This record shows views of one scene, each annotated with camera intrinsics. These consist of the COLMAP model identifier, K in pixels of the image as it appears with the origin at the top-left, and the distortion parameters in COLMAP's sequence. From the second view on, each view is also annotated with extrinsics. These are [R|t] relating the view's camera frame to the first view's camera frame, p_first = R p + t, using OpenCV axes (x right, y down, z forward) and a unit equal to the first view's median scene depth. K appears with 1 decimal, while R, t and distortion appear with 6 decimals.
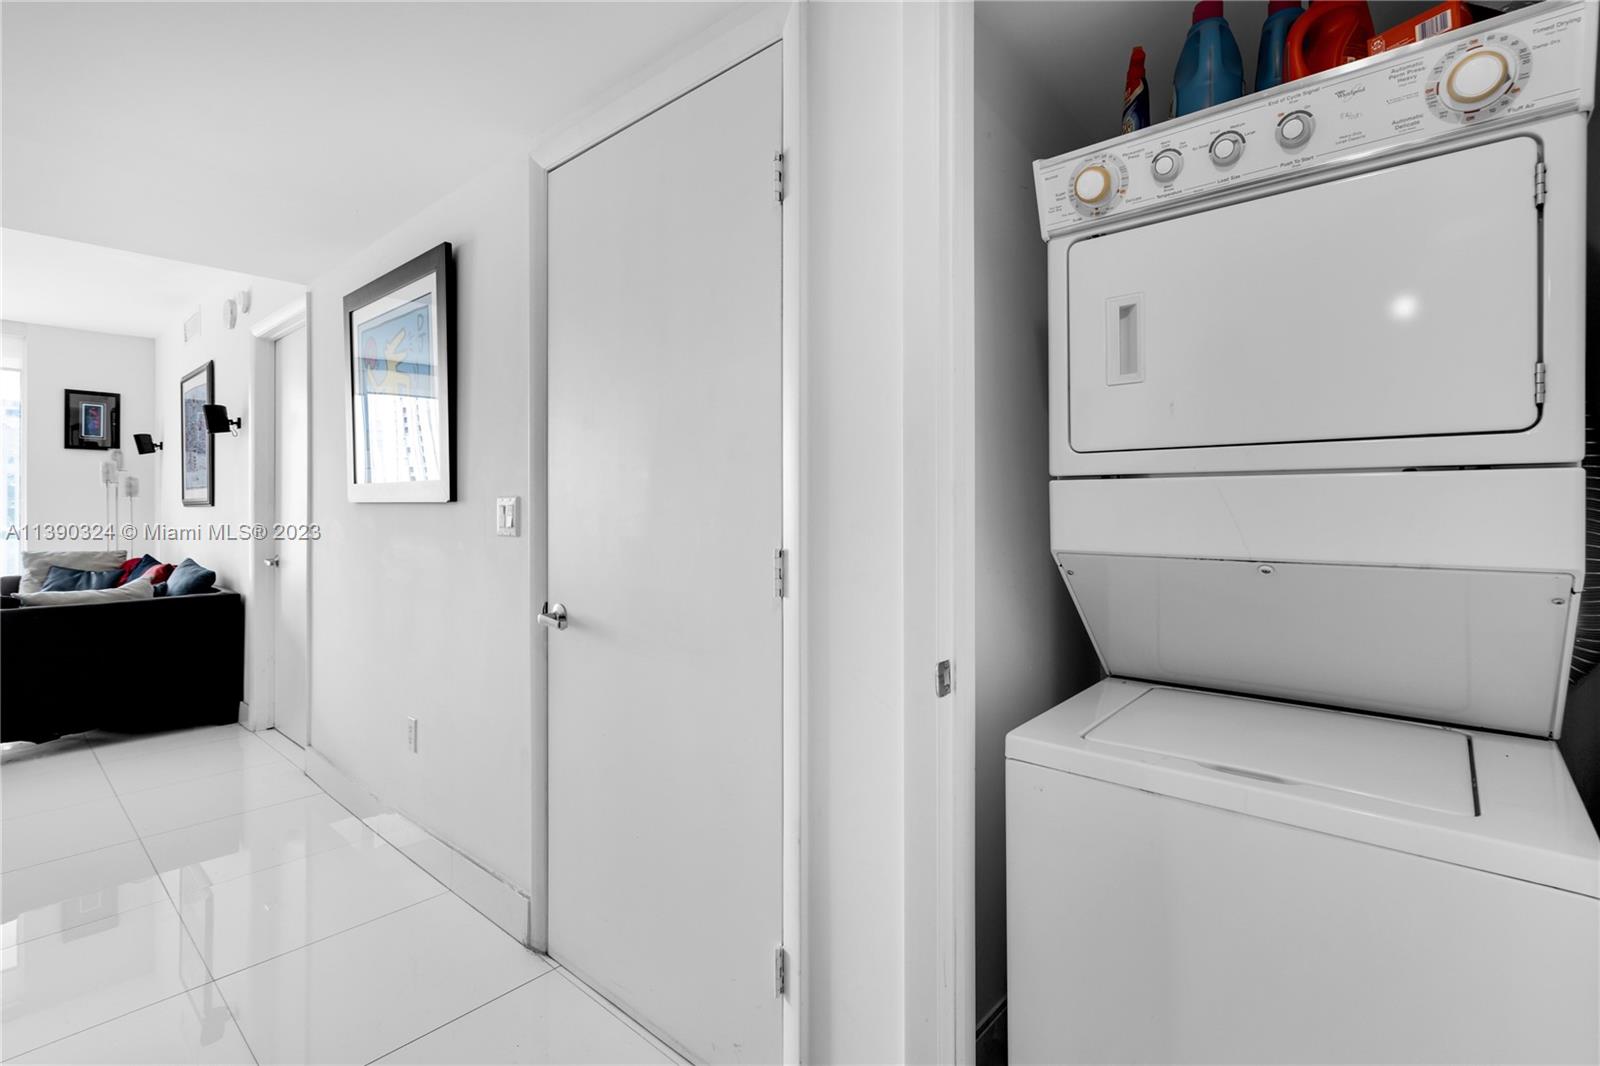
lens RADIAL K [[737.9, 0, 800.2], [0, 737.9, 507.4], [0, 0, 1]] dist [-0.001130, -0.000243]
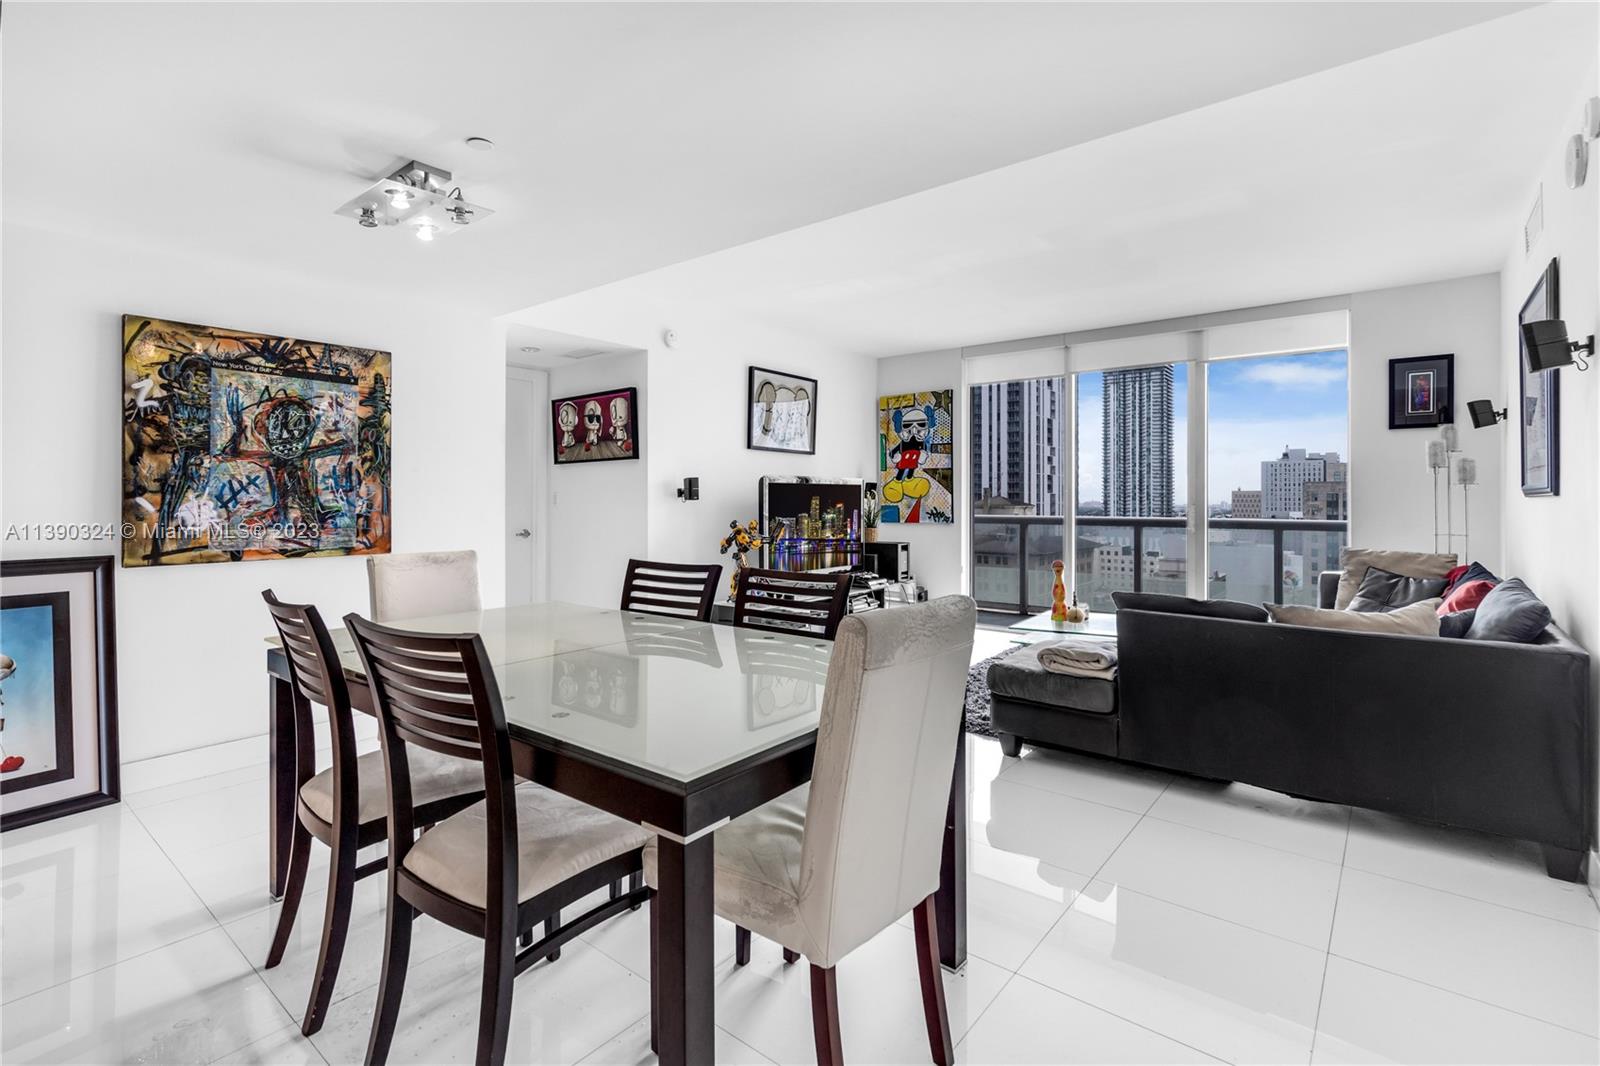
lens RADIAL K [[745.2, 0, 795.6], [0, 745.2, 497.3], [0, 0, 1]] dist [0.000634, 0.000504]
pose [[0.040706, -0.002379, -0.999168, -0.170390], [-0.001330, 0.999996, -0.002435, 0.001802], [0.999170, 0.001428, 0.040703, 0.288841]]
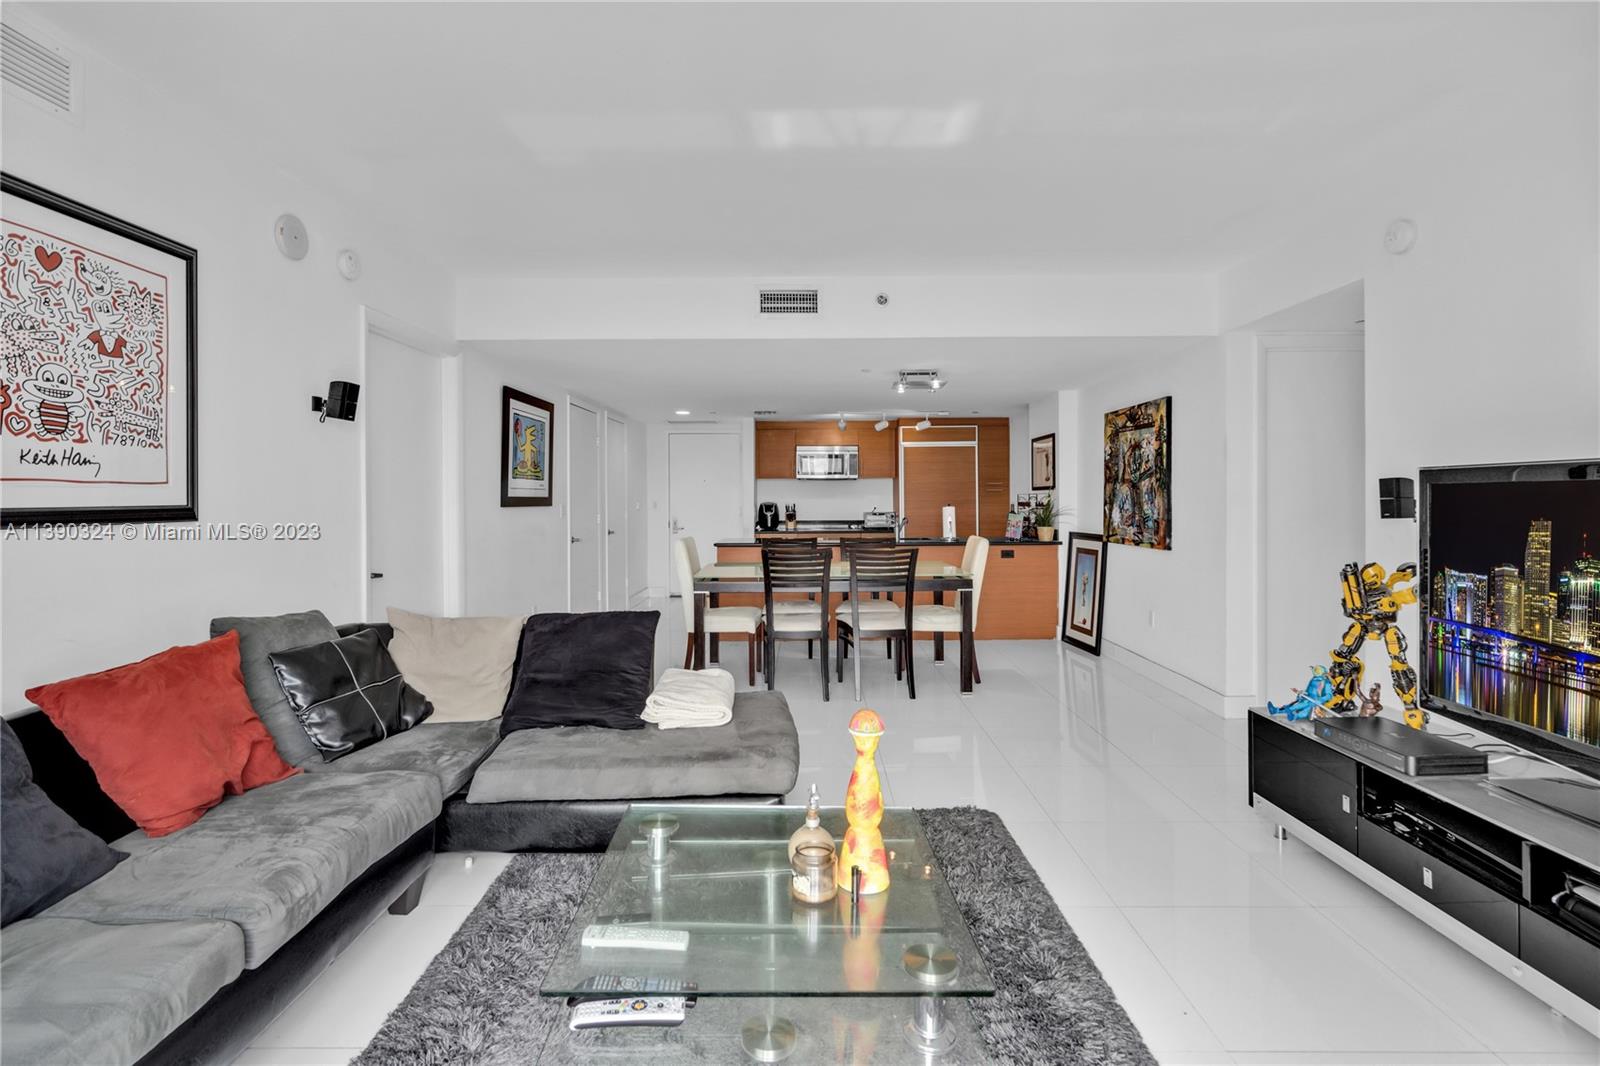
lens RADIAL K [[742.5, 0, 805.2], [0, 742.5, 492.4], [0, 0, 1]] dist [-0.003142, -0.000489]
pose [[-0.659158, 0.006680, 0.751975, -1.271367], [0.004013, 0.999978, -0.005366, -0.015013], [-0.751994, -0.000519, -0.659170, 0.865057]]
